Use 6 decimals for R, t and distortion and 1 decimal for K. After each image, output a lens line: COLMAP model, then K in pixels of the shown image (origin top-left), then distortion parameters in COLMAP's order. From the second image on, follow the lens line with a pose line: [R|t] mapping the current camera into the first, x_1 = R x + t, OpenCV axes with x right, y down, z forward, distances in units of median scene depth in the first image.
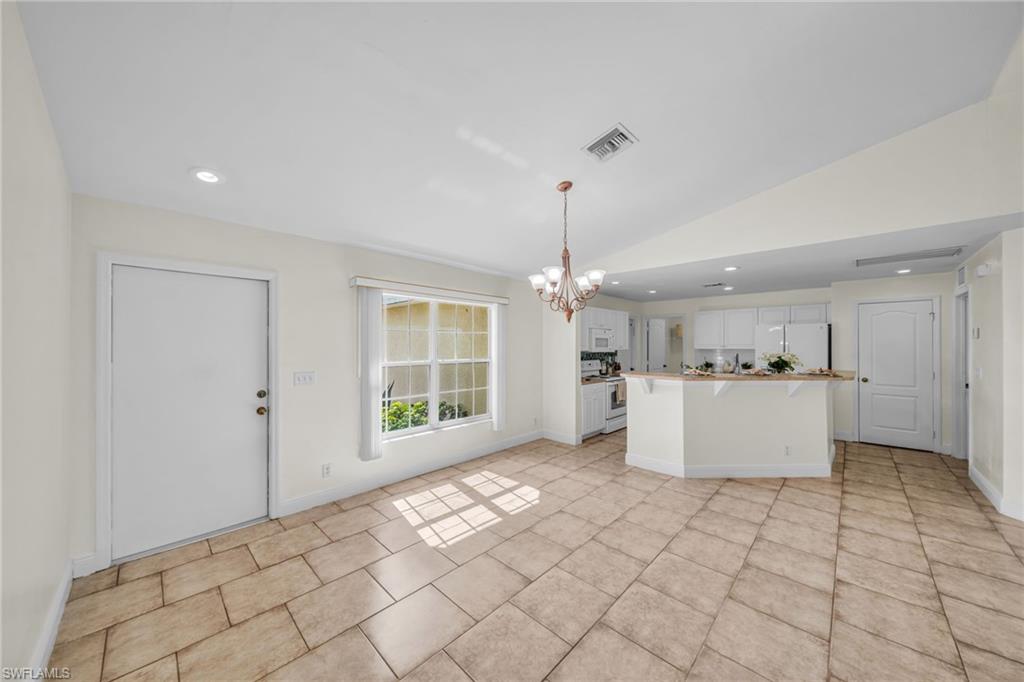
lens RADIAL K [[359.7, 0, 499.6], [0, 359.7, 340.1], [0, 0, 1]] dist [-0.003314, -0.000389]
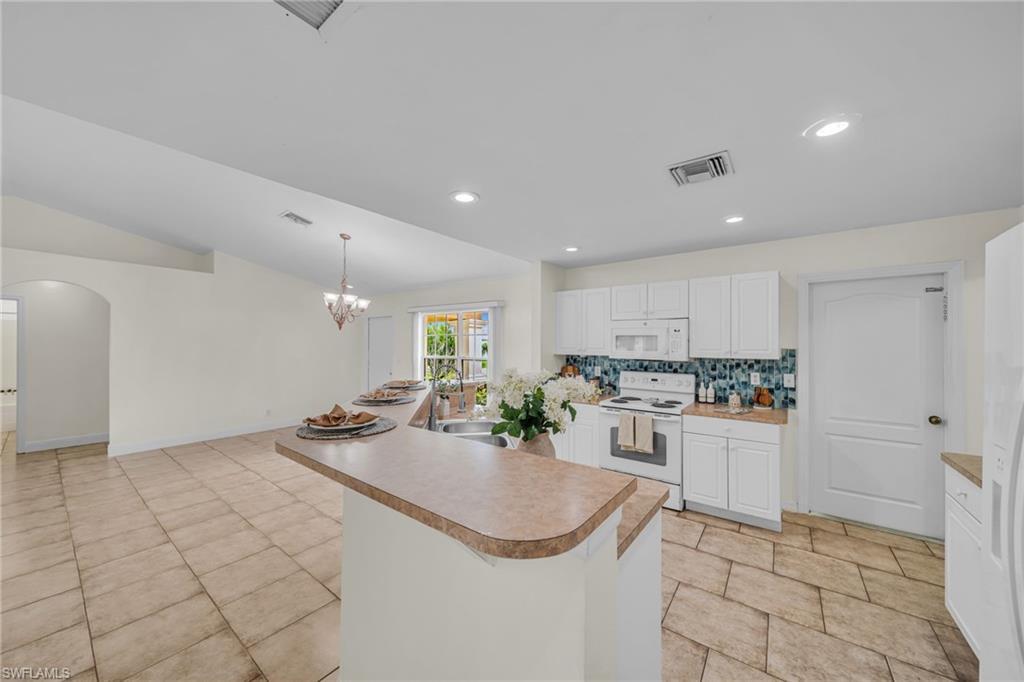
lens RADIAL K [[349.6, 0, 510.2], [0, 349.6, 343.0], [0, 0, 1]] dist [-0.002163, -0.000146]
pose [[0.139533, 0.000588, -0.990217, 1.056015], [0.011196, 0.999935, 0.002171, 0.005030], [0.990154, -0.011389, 0.139517, 0.922811]]
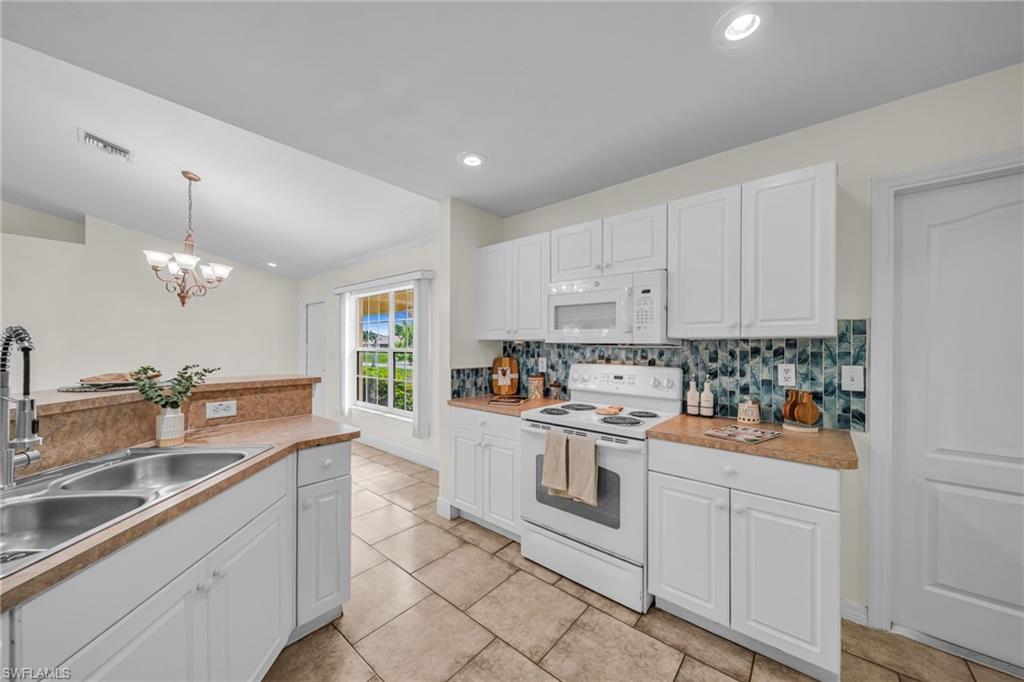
lens RADIAL K [[355.3, 0, 507.5], [0, 355.3, 347.2], [0, 0, 1]] dist [-0.002056, -0.000100]
pose [[0.083313, 0.009254, -0.996480, 0.810890], [0.011180, 0.999885, 0.010220, 0.043538], [0.996461, -0.011992, 0.083200, 1.152540]]
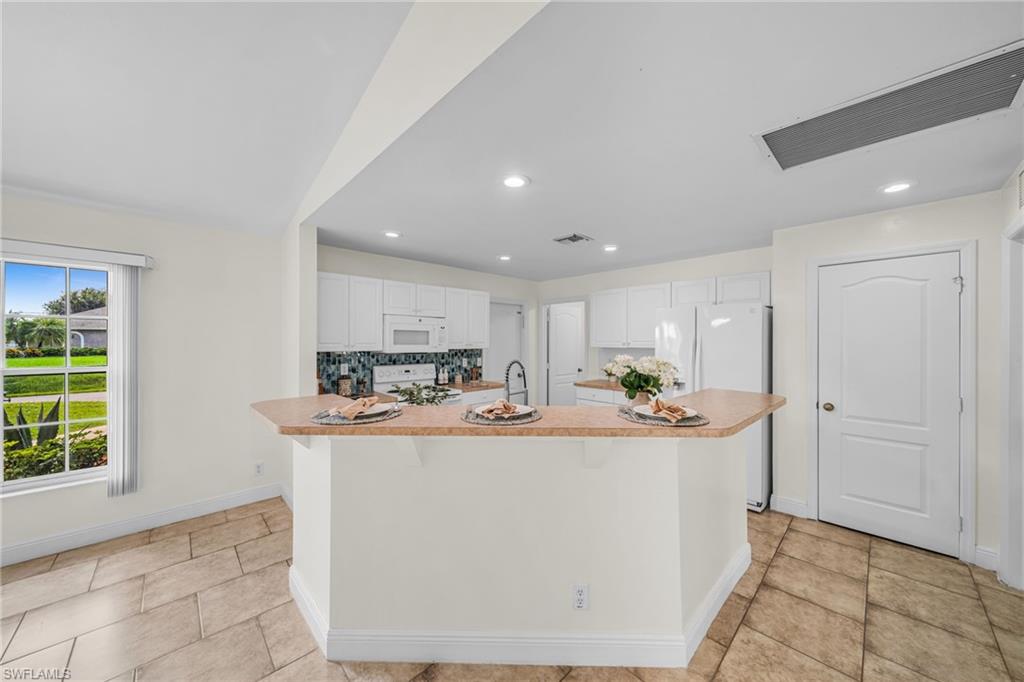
lens RADIAL K [[362.3, 0, 507.3], [0, 362.3, 330.3], [0, 0, 1]] dist [0.001549, 0.000234]
pose [[0.999444, 0.002543, -0.033234, 0.608190], [-0.002987, 0.999907, -0.013313, 0.003322], [0.033197, 0.013405, 0.999359, 0.474106]]
